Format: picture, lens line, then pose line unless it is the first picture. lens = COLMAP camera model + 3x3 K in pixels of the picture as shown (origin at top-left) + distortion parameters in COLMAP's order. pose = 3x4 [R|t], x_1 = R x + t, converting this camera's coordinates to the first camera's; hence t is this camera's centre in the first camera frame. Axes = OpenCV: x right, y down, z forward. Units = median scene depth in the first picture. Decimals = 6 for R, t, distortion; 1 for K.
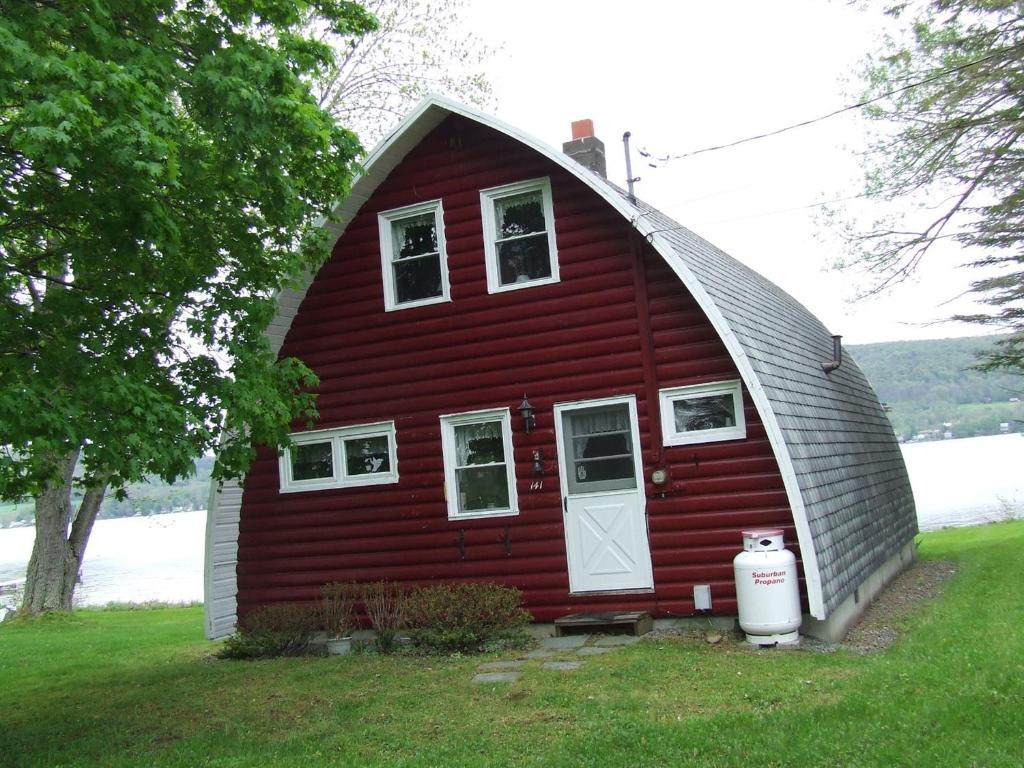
lens RADIAL K [[1132.1, 0, 511.5], [0, 1132.1, 386.8], [0, 0, 1]] dist [-0.068270, 0.000000]
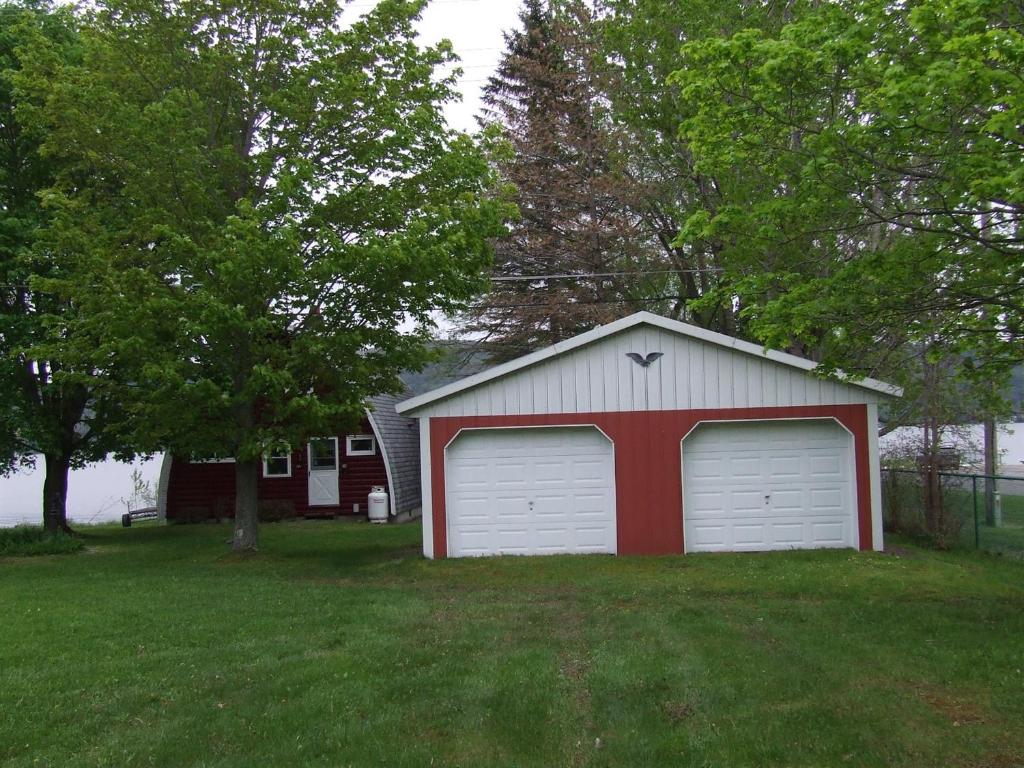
lens RADIAL K [[1132.1, 0, 510.8], [0, 1132.1, 385.2], [0, 0, 1]] dist [-0.068270, 0.000000]
pose [[0.943594, 0.078329, 0.321707, -0.411676], [-0.082899, 0.996558, 0.000507, -0.162566], [-0.320560, -0.027147, 0.946839, -1.858002]]
